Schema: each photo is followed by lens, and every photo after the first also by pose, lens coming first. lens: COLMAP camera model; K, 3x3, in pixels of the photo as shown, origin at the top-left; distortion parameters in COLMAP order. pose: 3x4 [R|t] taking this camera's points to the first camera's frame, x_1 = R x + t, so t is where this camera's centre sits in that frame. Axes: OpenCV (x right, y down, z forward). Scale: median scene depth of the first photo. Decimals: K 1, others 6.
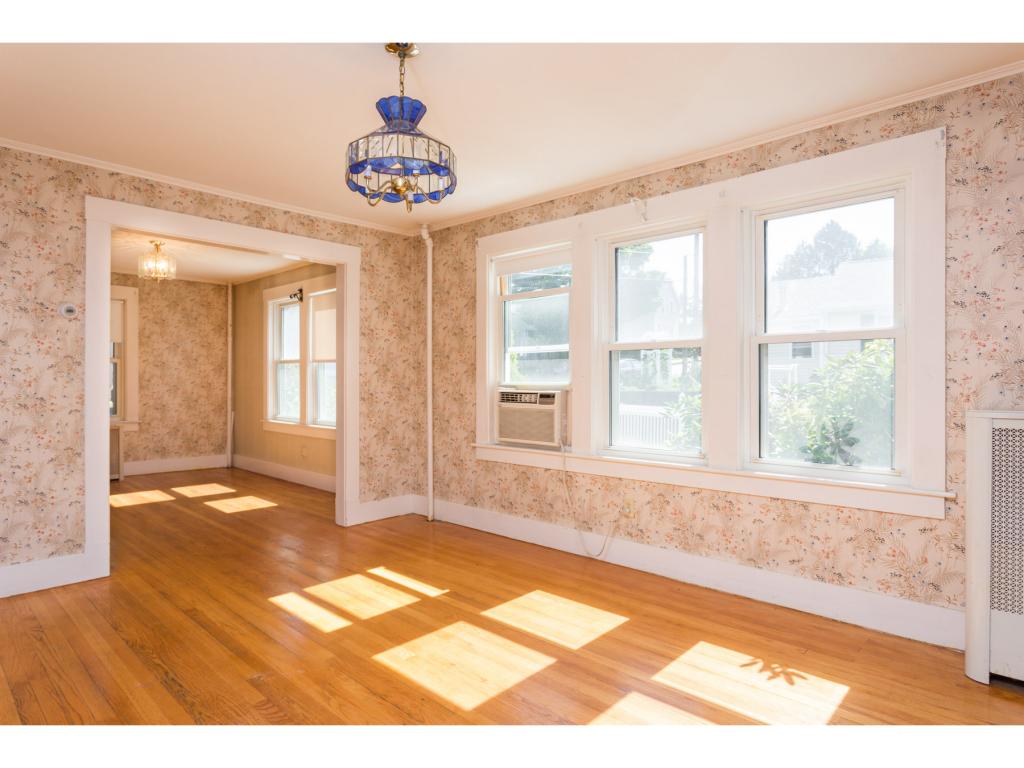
lens RADIAL K [[588.5, 0, 513.2], [0, 588.5, 384.9], [0, 0, 1]] dist [-0.015747, 0.001530]
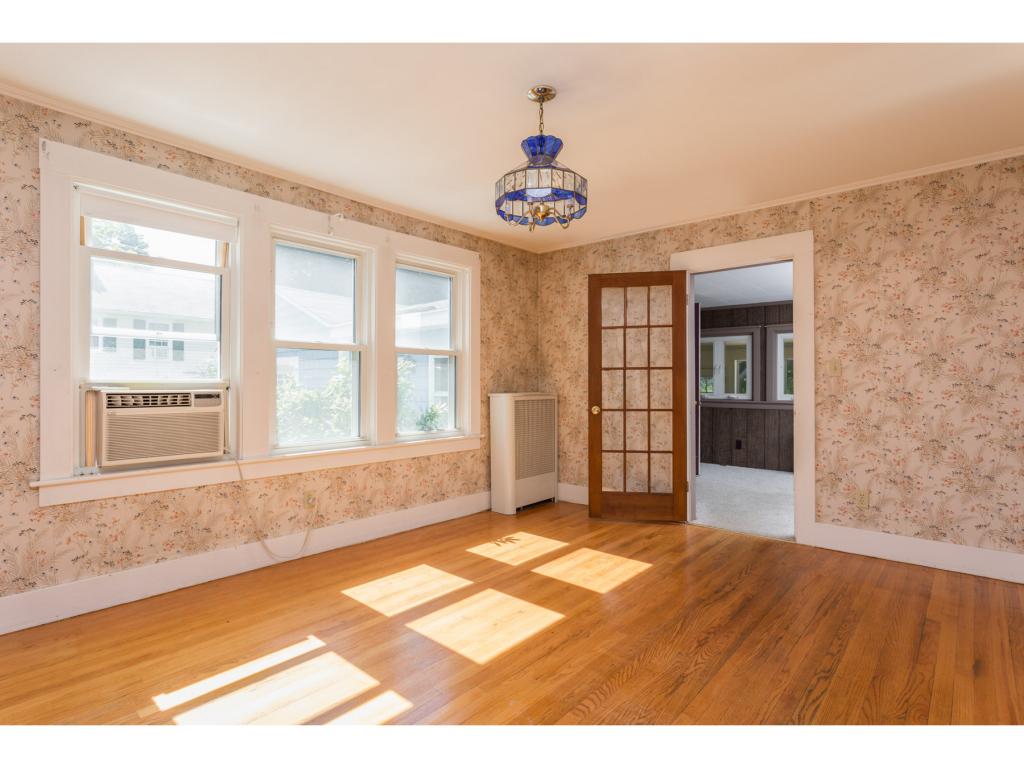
lens RADIAL K [[532.0, 0, 513.0], [0, 532.0, 380.9], [0, 0, 1]] dist [-0.007921, -0.000714]
pose [[-0.042747, 0.000006, 0.999086, -0.857981], [0.000888, 1.000000, 0.000032, -0.002031], [-0.999086, 0.000889, -0.042747, 0.754658]]
